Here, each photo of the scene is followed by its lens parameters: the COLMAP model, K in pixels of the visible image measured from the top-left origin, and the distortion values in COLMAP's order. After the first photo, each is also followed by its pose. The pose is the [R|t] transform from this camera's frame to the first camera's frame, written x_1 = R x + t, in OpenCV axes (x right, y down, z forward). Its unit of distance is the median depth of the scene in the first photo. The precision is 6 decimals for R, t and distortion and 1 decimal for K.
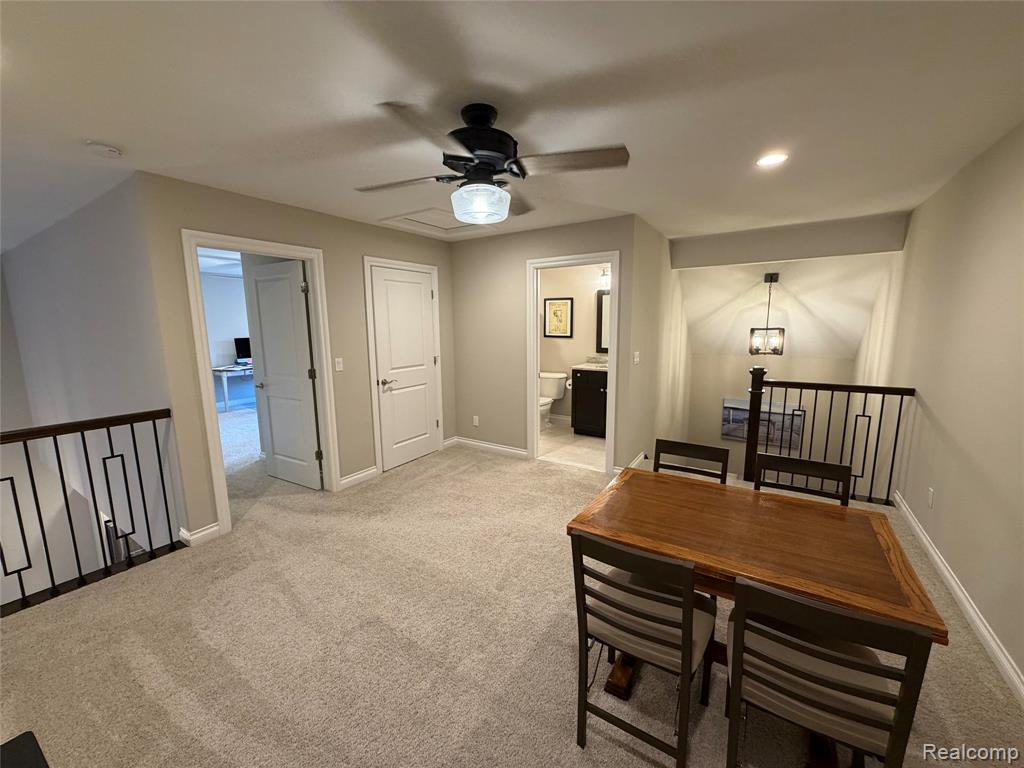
lens RADIAL K [[408.6, 0, 518.8], [0, 408.6, 386.1], [0, 0, 1]] dist [-0.002010, -0.000175]
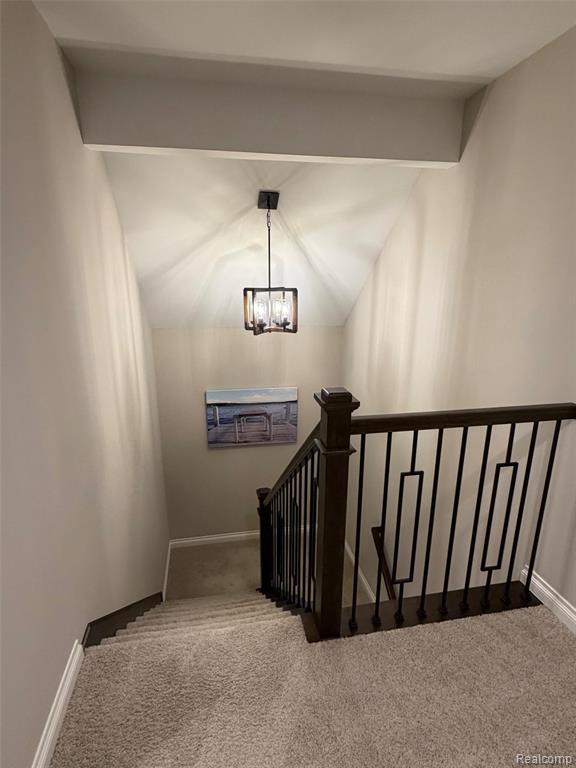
lens RADIAL K [[402.9, 0, 287.5], [0, 402.9, 383.0], [0, 0, 1]] dist [-0.002594, 0.002087]
pose [[0.734185, -0.162241, 0.659280, 0.206738], [0.094743, 0.986011, 0.137138, -0.079730], [-0.672307, -0.038222, 0.739285, 0.520902]]
